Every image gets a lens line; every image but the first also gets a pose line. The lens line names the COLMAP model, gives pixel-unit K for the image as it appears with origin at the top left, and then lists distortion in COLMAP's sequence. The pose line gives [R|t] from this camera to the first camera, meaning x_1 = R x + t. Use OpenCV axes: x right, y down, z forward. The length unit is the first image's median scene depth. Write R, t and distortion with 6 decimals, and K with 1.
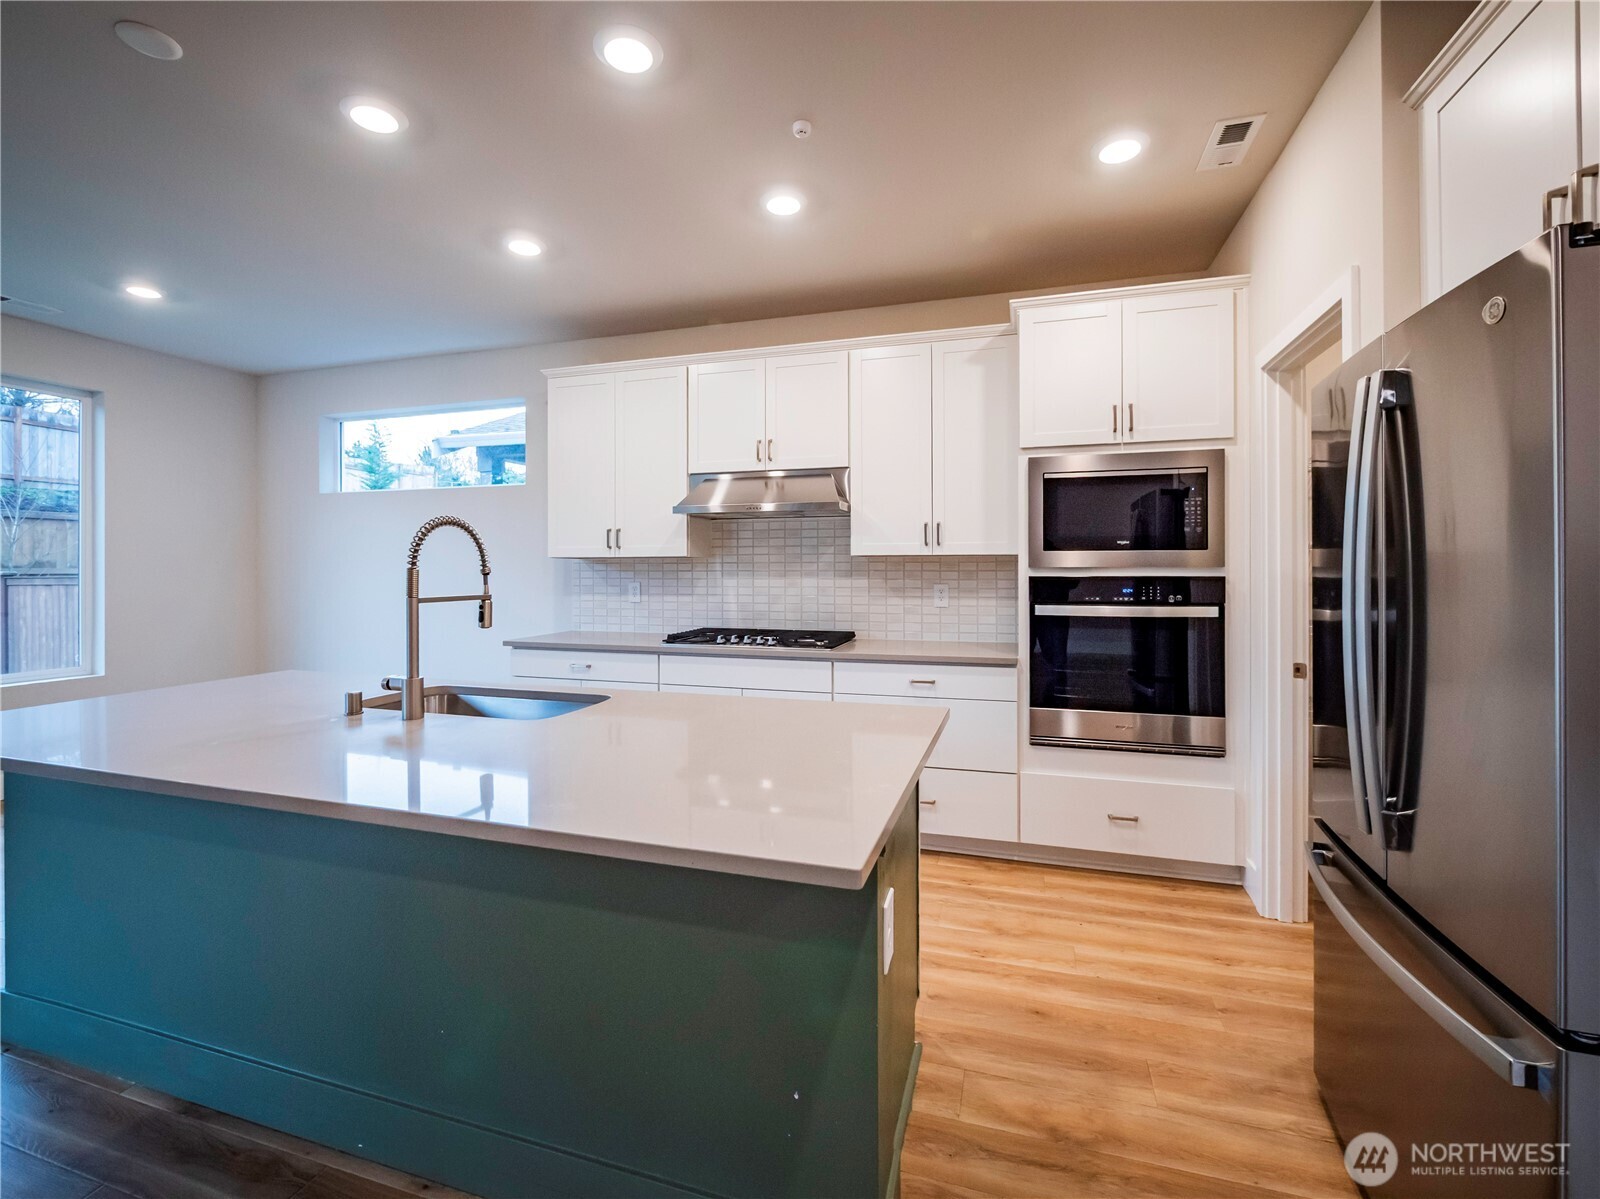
lens RADIAL K [[690.4, 0, 800.1], [0, 690.4, 569.2], [0, 0, 1]] dist [-0.007399, 0.000098]
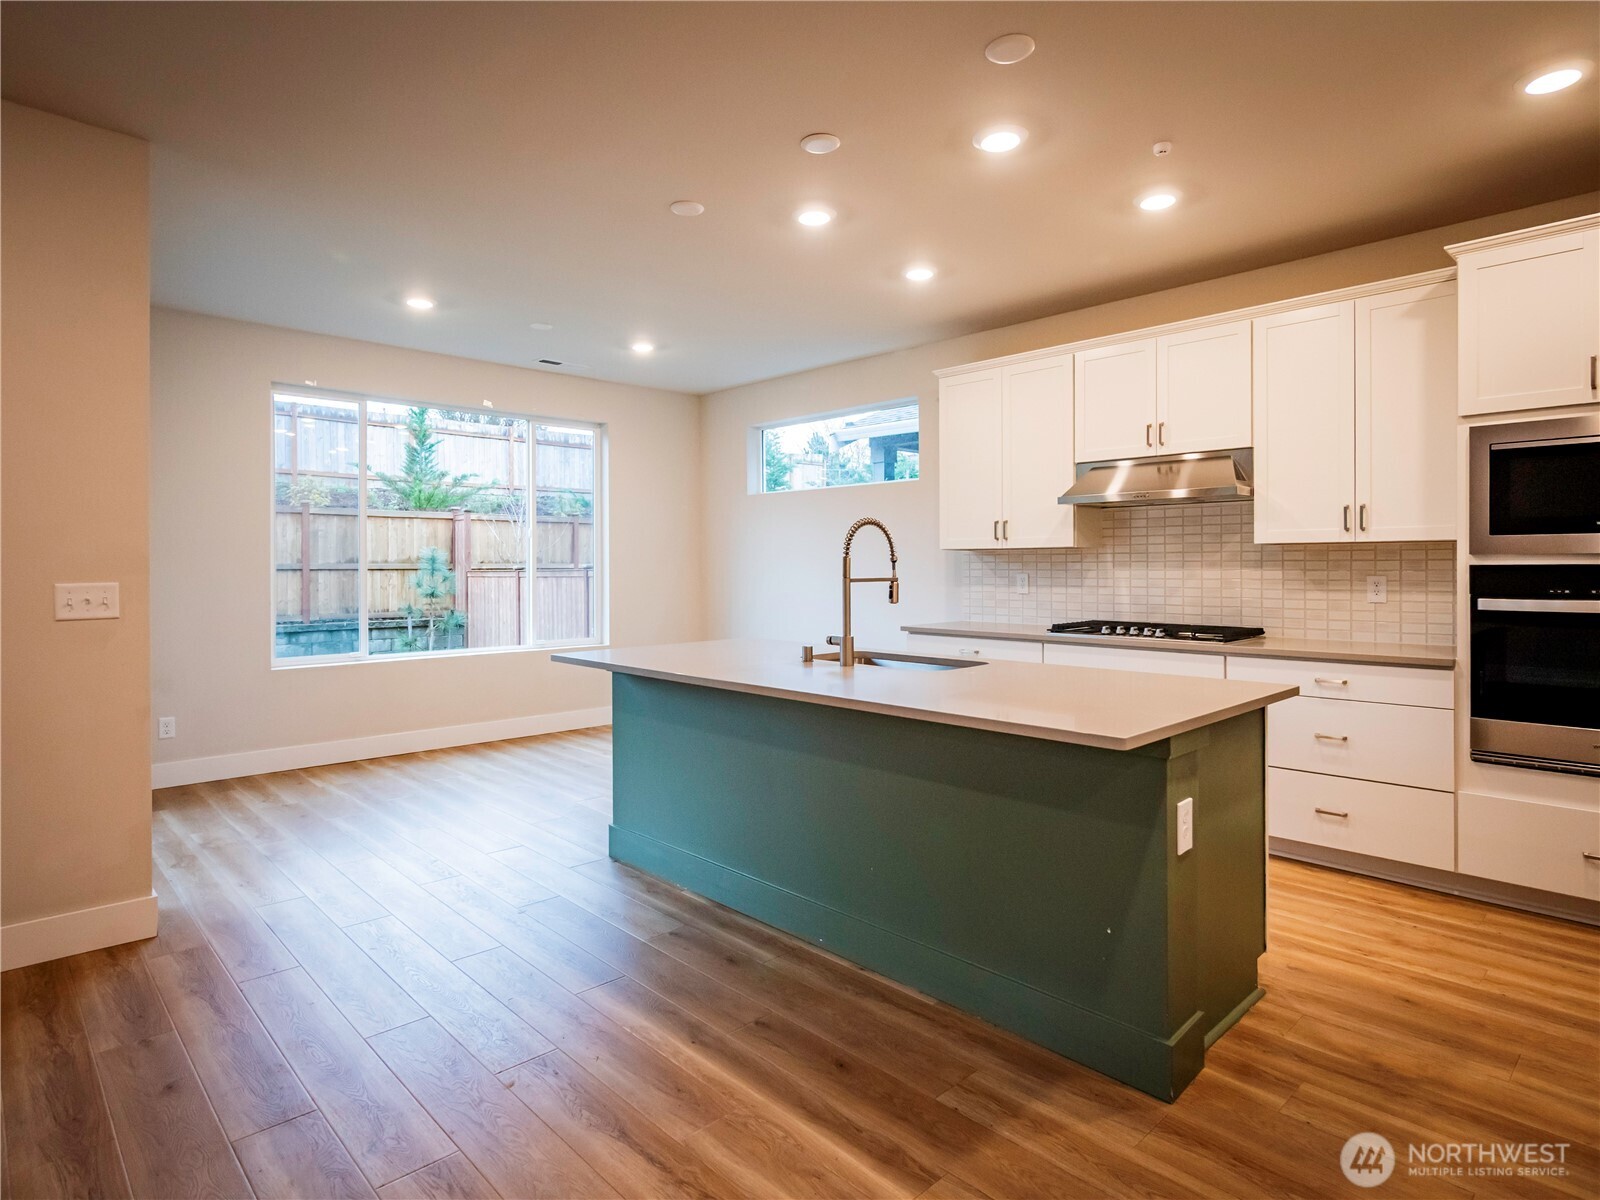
lens RADIAL K [[864.6, 0, 819.1], [0, 864.6, 568.8], [0, 0, 1]] dist [0.001460, 0.000756]
pose [[0.882863, 0.000268, -0.469631, 0.116286], [0.001711, 0.999991, 0.003786, 0.009405], [0.469628, -0.004145, 0.882855, -0.320239]]
